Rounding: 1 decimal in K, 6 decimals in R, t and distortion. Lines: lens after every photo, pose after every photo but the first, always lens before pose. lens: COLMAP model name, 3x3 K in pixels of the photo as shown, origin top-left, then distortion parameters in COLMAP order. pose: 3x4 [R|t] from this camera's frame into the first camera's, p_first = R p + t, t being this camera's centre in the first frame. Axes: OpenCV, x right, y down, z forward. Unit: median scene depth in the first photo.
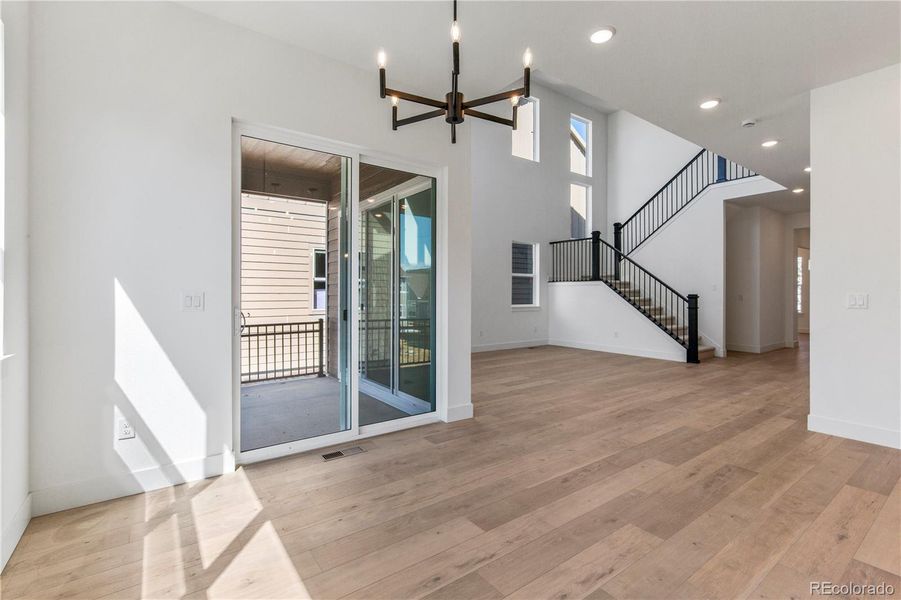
lens RADIAL K [[401.4, 0, 450.5], [0, 401.4, 300.0], [0, 0, 1]] dist [0.001576, 0.000373]
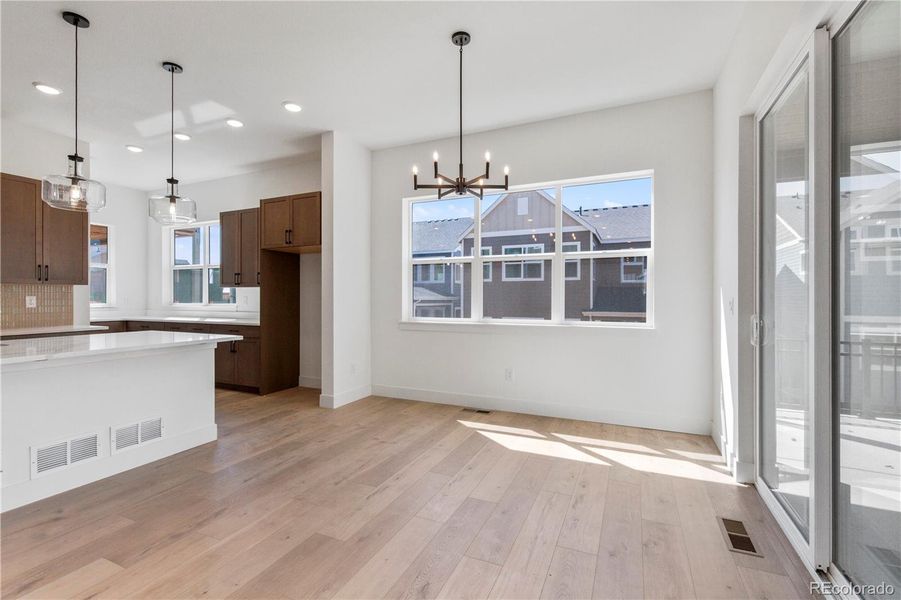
lens RADIAL K [[401.4, 0, 450.5], [0, 401.4, 300.0], [0, 0, 1]] dist [0.001576, 0.000373]
pose [[-0.867010, -0.001008, -0.498290, 0.729857], [-0.010681, 0.999806, 0.016563, -0.024426], [0.498176, 0.019683, -0.866852, 2.010381]]
